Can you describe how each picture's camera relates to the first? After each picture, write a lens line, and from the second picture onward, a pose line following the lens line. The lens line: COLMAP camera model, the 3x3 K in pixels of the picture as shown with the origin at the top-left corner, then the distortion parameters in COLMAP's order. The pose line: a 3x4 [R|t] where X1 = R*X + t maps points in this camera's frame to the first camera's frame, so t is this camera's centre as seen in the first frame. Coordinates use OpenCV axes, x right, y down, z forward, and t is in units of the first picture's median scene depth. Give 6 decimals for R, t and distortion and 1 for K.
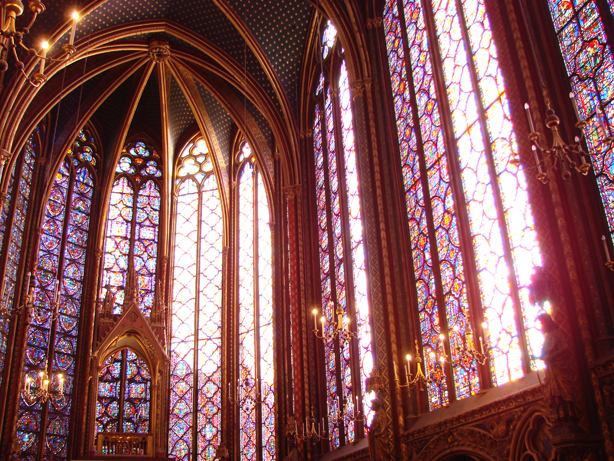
lens RADIAL K [[642.6, 0, 308.6], [0, 642.6, 235.1], [0, 0, 1]] dist [-0.153404, 0.000000]
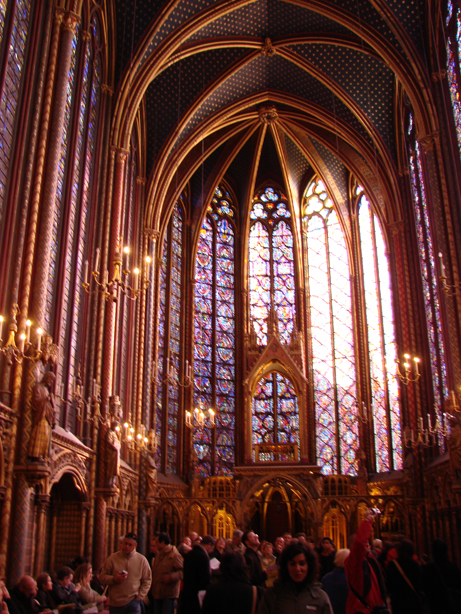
lens RADIAL K [[642.6, 0, 227.1], [0, 642.6, 303.2], [0, 0, 1]] dist [-0.153404, 0.000000]
pose [[0.919007, -0.088799, -0.384111, 0.103877], [0.132811, 0.987086, 0.089563, -0.066995], [0.371198, -0.133324, 0.918933, -0.127628]]
